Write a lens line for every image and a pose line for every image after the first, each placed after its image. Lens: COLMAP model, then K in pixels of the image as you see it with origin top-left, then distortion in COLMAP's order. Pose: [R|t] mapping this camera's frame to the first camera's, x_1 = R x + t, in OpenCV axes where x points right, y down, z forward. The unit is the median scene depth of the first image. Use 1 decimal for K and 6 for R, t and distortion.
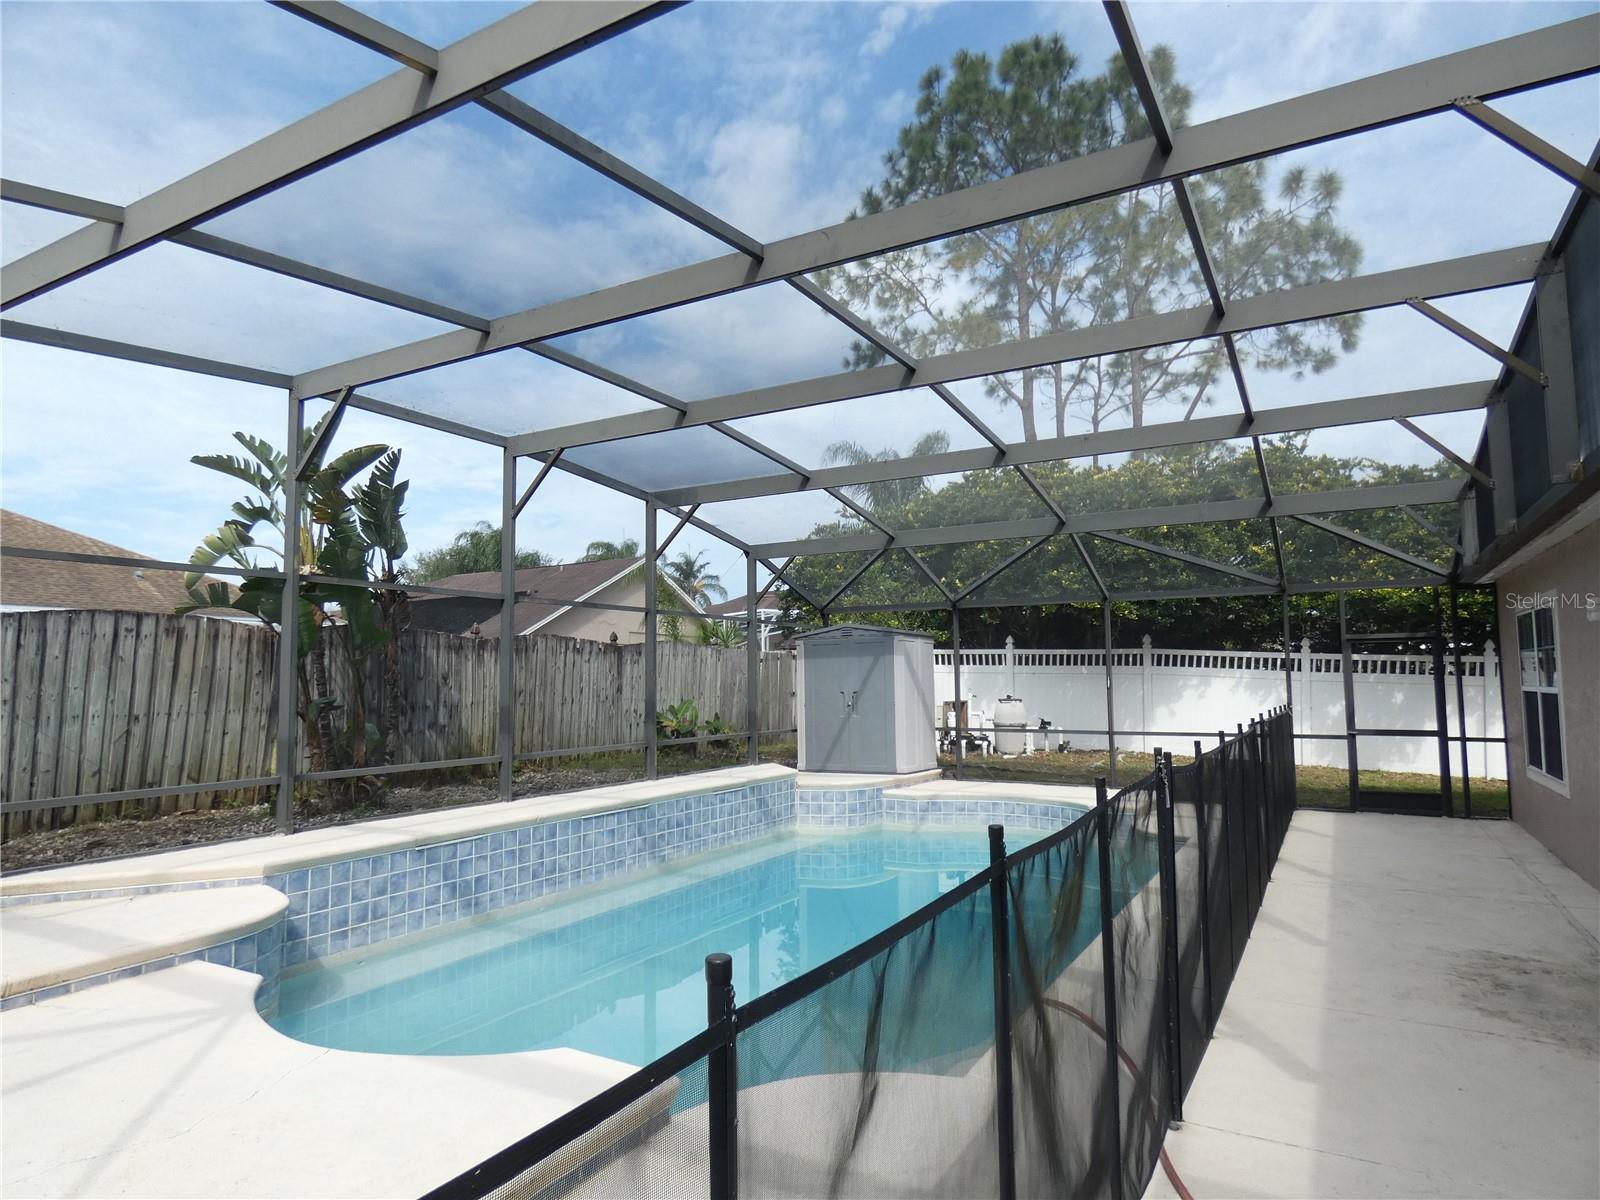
lens RADIAL K [[973.8, 0, 805.3], [0, 973.8, 607.2], [0, 0, 1]] dist [0.001962, -0.020142]
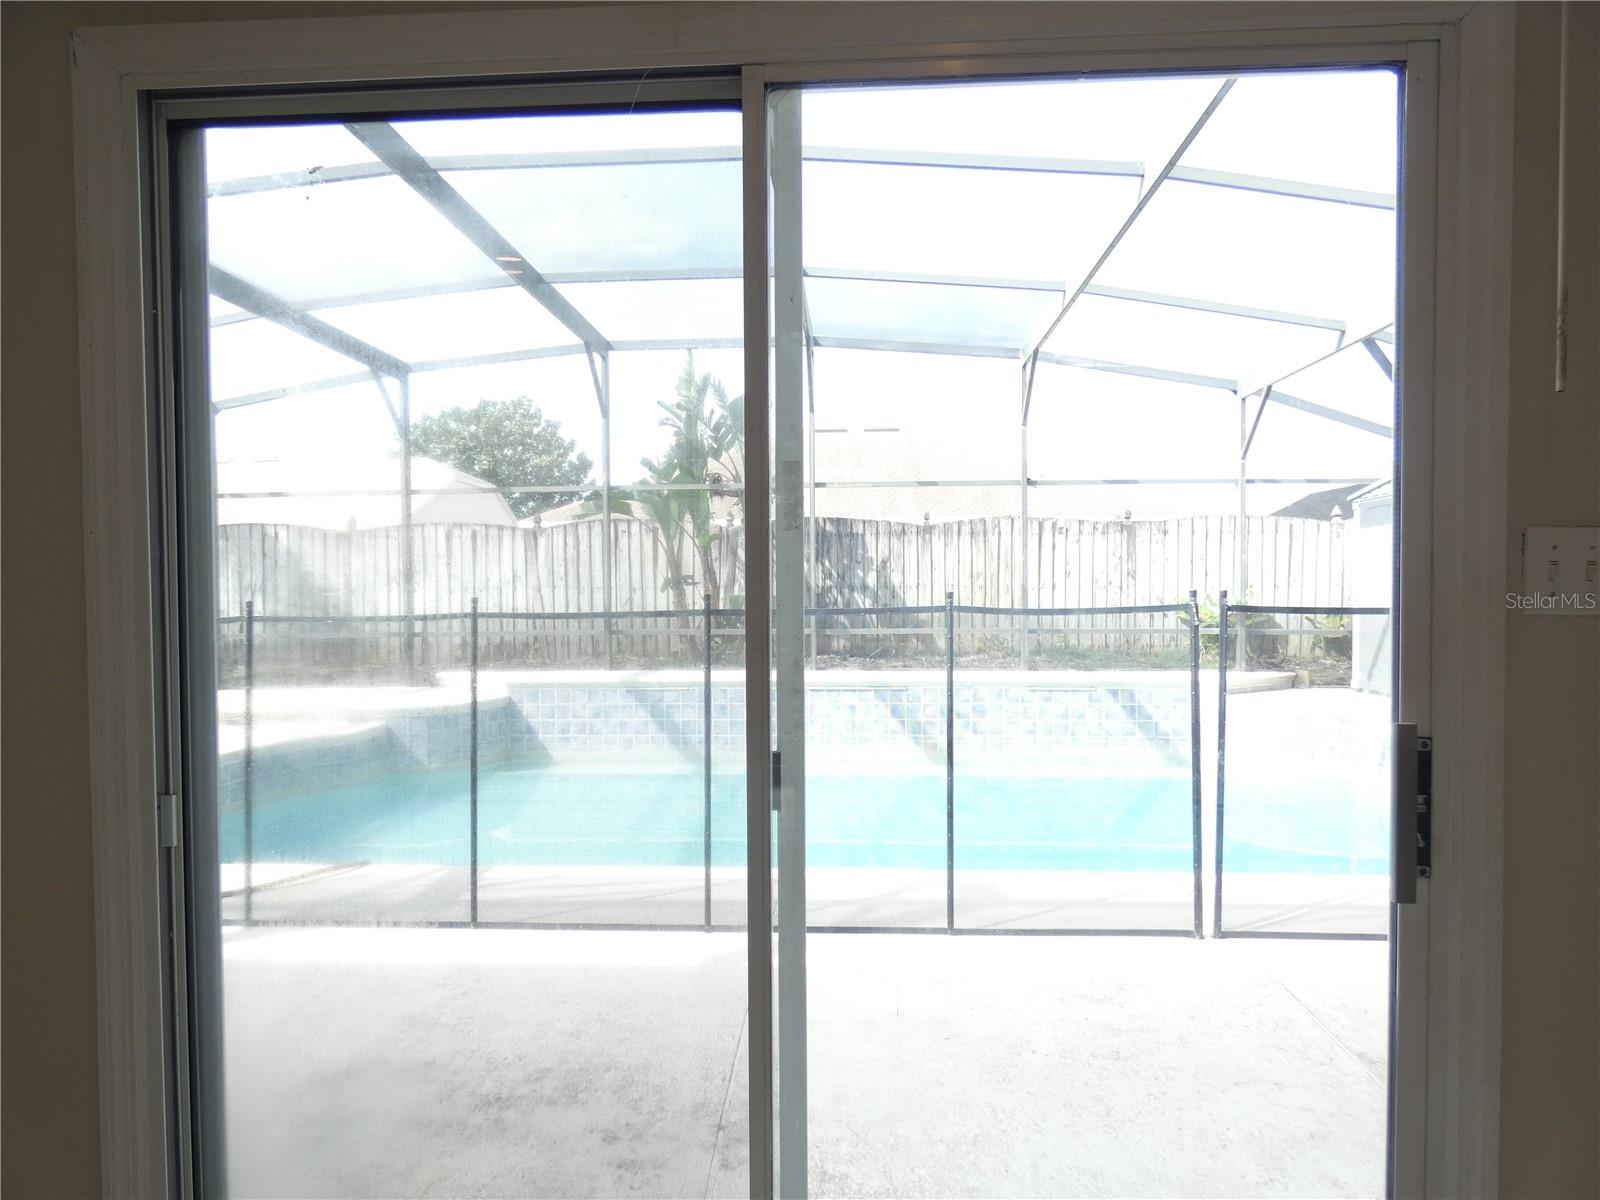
lens RADIAL K [[973.8, 0, 805.3], [0, 973.8, 607.2], [0, 0, 1]] dist [0.001962, -0.020142]
pose [[0.435905, 0.026789, -0.899594, 0.895254], [0.069710, 0.995549, 0.063425, 0.073805], [0.897289, -0.090358, 0.432097, 0.672781]]
